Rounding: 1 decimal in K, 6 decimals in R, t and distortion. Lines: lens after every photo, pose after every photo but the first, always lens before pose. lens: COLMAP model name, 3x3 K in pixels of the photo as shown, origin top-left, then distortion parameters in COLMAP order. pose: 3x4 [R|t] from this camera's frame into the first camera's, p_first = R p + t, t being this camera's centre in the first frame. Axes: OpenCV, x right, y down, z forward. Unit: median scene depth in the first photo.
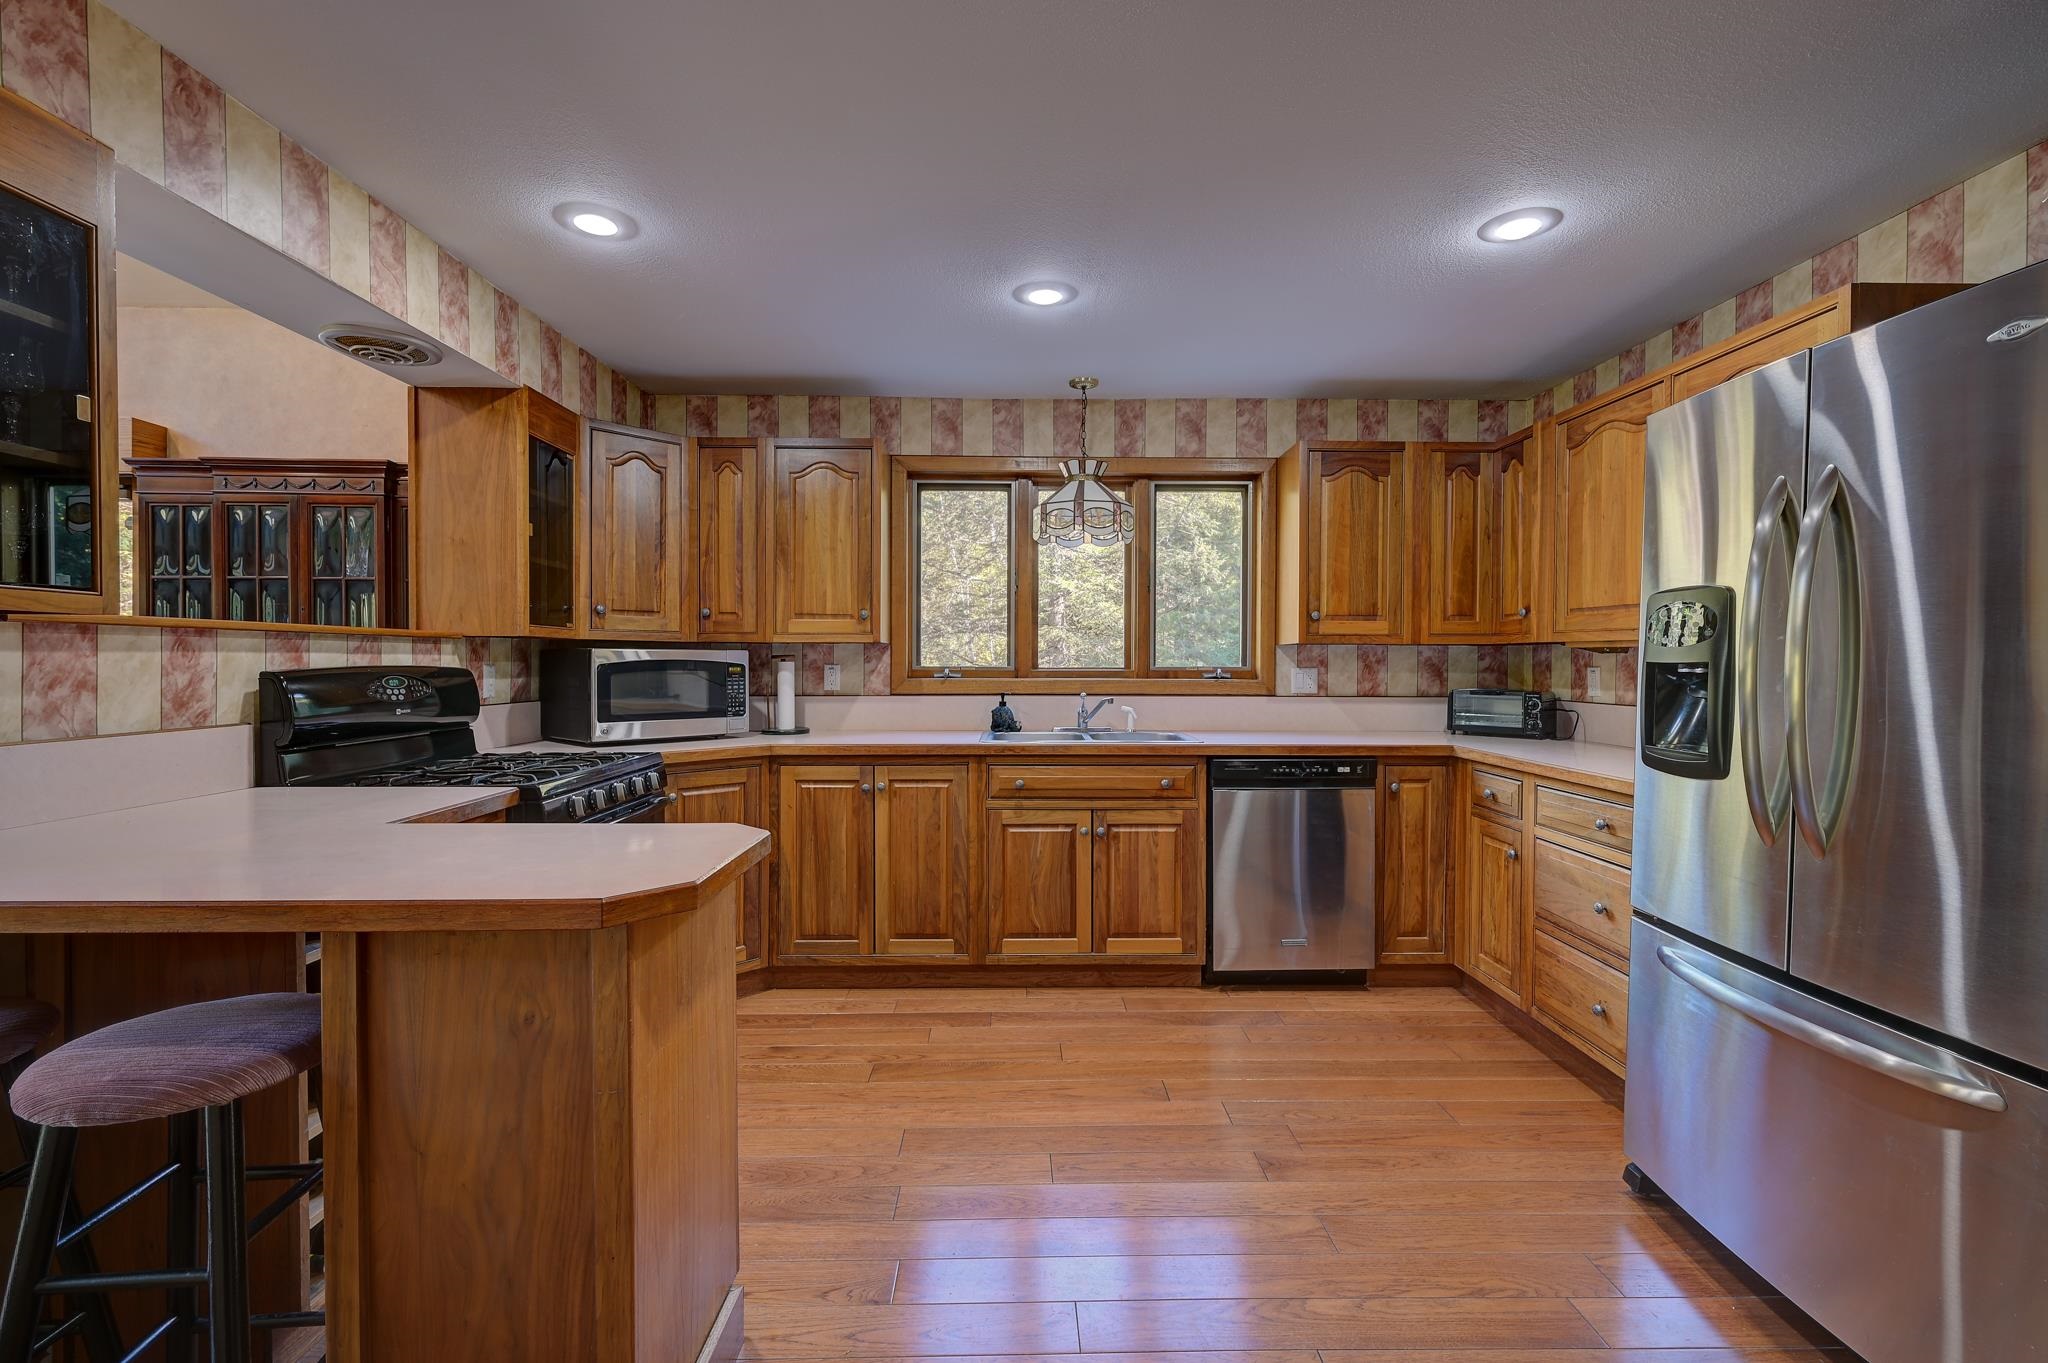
lens RADIAL K [[903.4, 0, 1028.5], [0, 903.4, 672.6], [0, 0, 1]] dist [-0.003698, 0.001279]
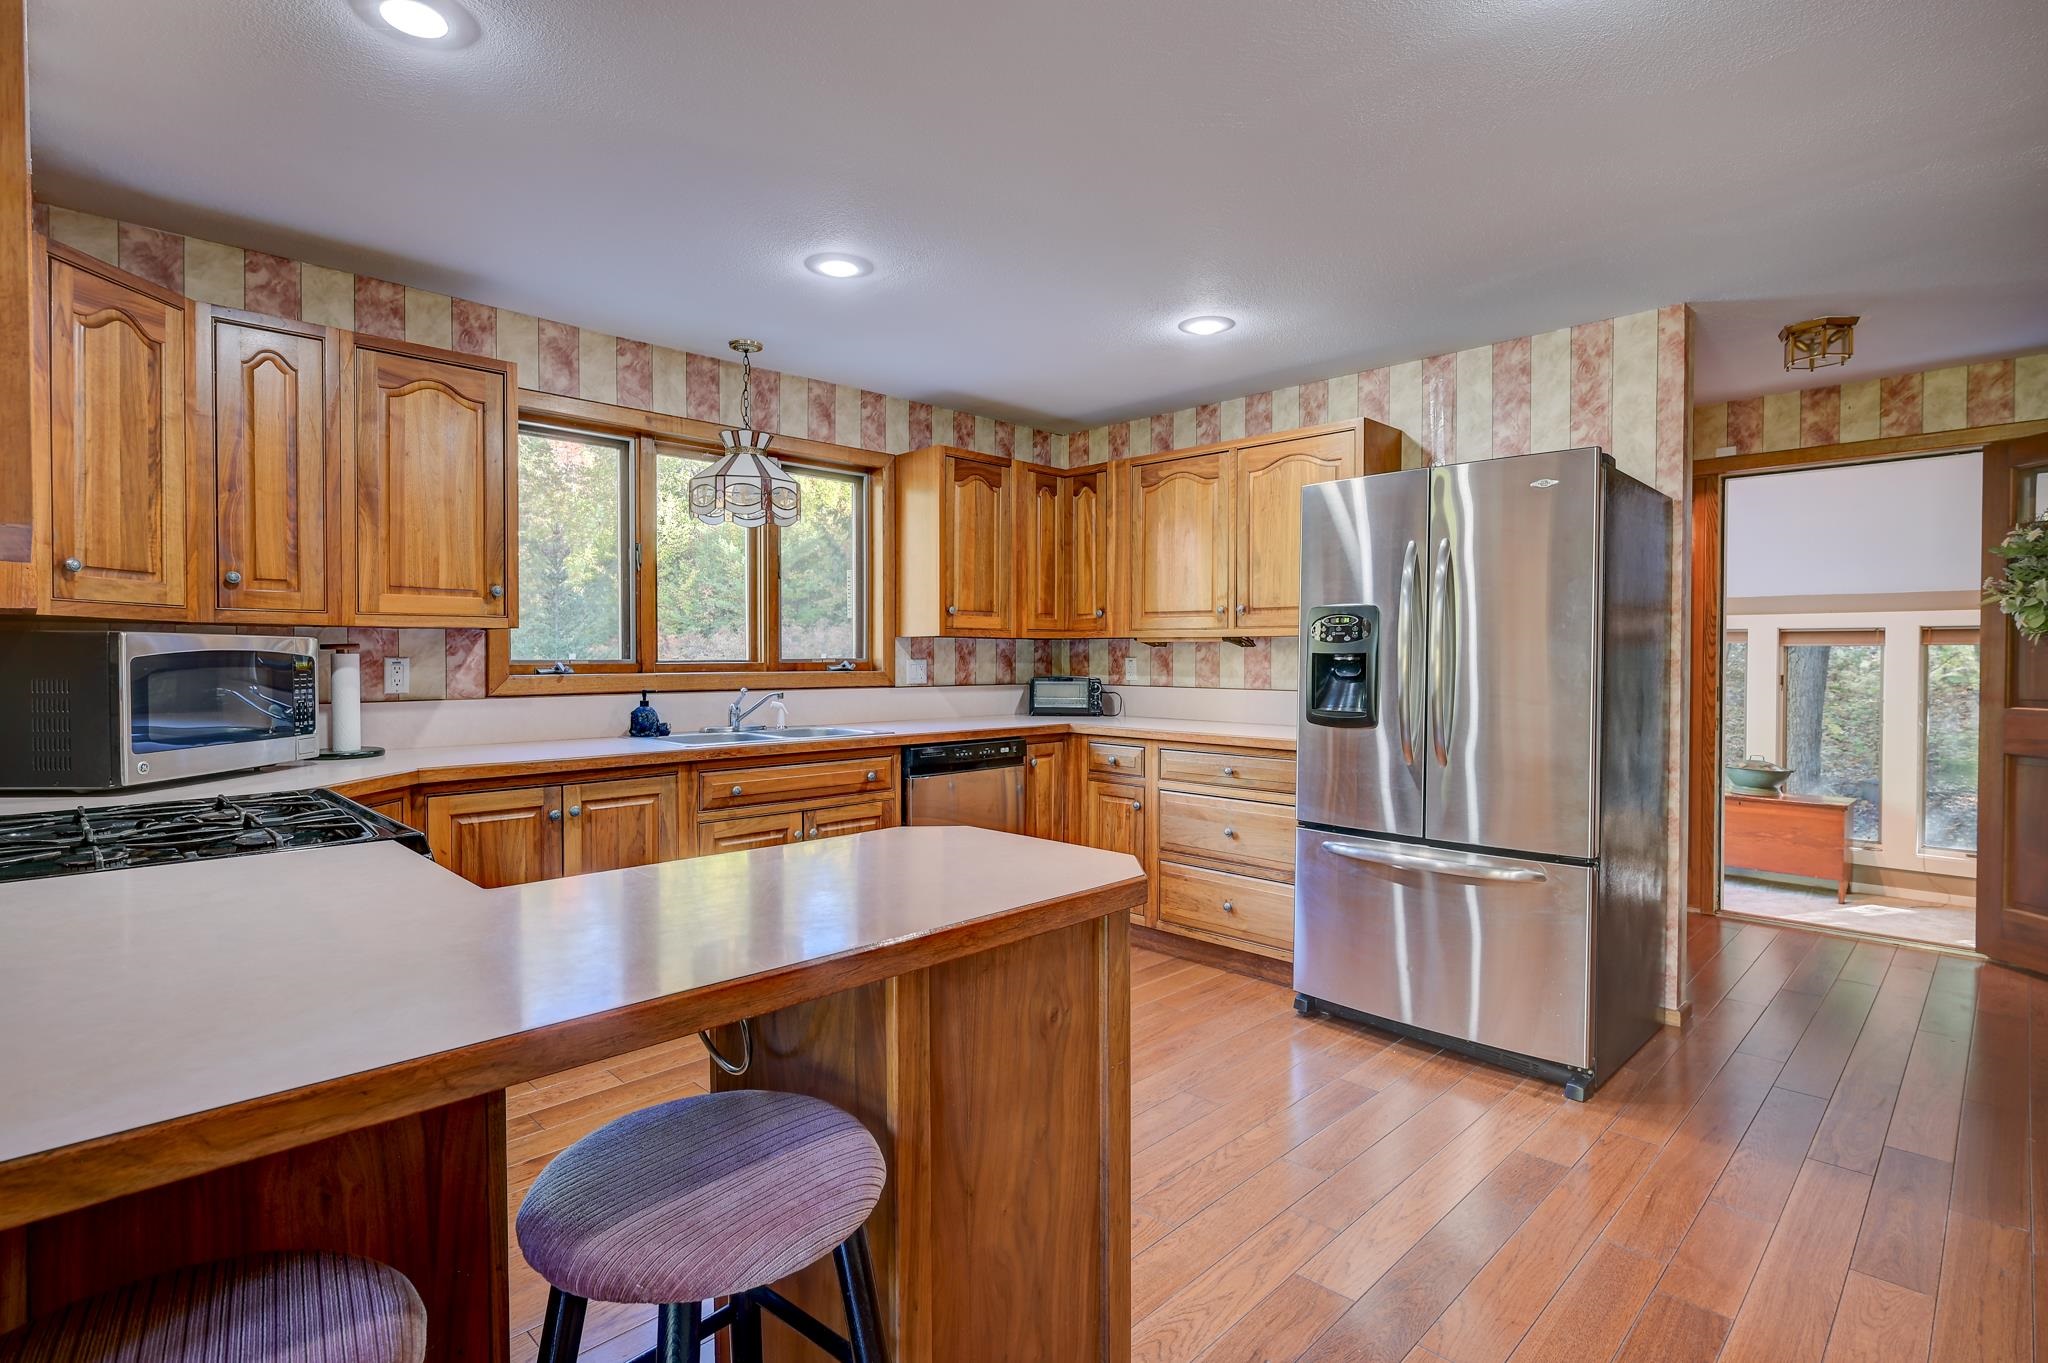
lens RADIAL K [[1000.4, 0, 1042.5], [0, 1000.4, 670.5], [0, 0, 1]] dist [-0.000902, 0.000277]
pose [[0.712709, -0.012238, 0.701353, -0.445527], [0.009258, 0.999925, 0.008039, -0.000281], [-0.701399, 0.000764, 0.712769, 0.078451]]
